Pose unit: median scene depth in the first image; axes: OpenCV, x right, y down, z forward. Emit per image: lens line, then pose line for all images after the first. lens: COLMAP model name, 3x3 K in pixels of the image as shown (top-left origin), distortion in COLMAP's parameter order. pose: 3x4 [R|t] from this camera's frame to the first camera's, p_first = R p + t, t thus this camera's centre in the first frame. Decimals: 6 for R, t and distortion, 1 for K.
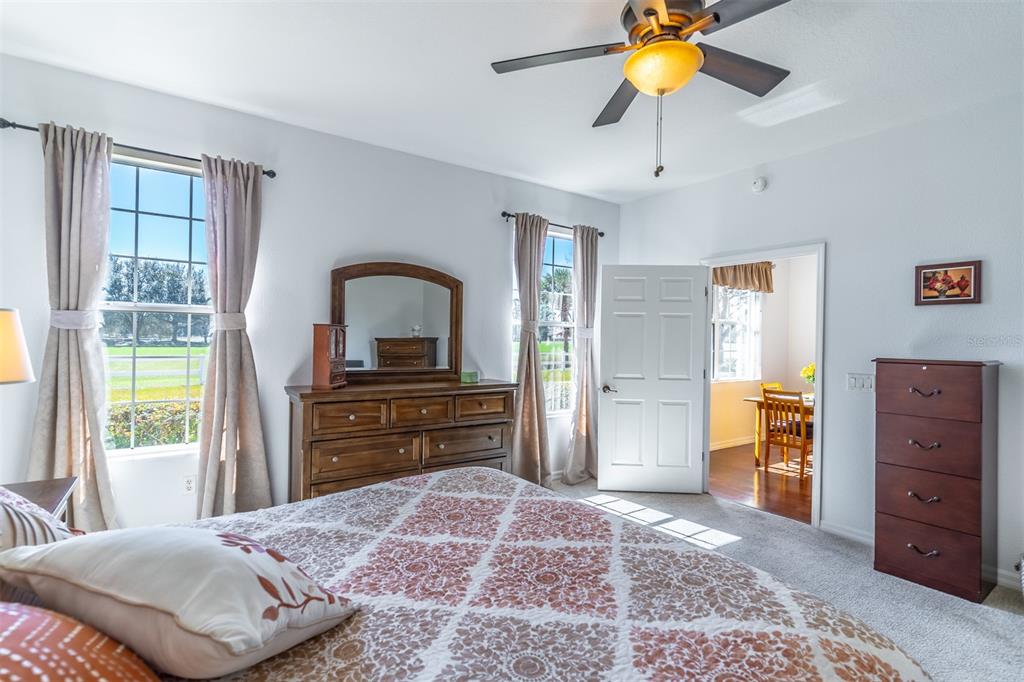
lens RADIAL K [[493.4, 0, 509.1], [0, 493.4, 339.3], [0, 0, 1]] dist [0.002565, 0.000521]
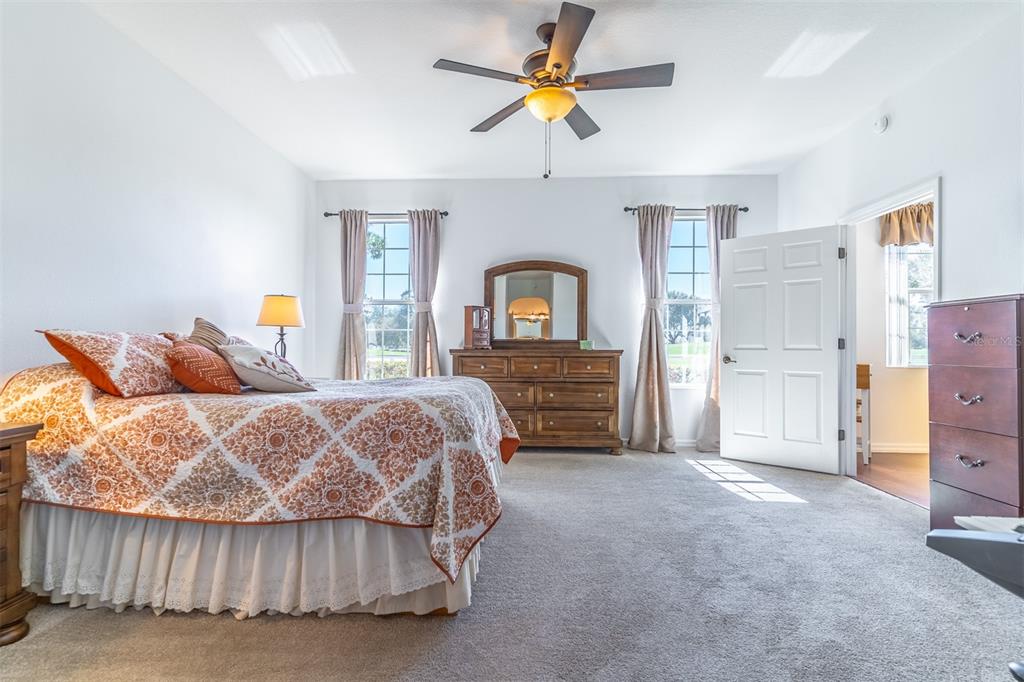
lens RADIAL K [[493.4, 0, 509.1], [0, 493.4, 339.3], [0, 0, 1]] dist [0.002565, 0.000521]
pose [[0.795839, -0.021099, -0.605141, 0.560209], [0.009625, 0.999707, -0.022199, 0.093658], [0.605432, 0.011843, 0.795809, -0.117282]]
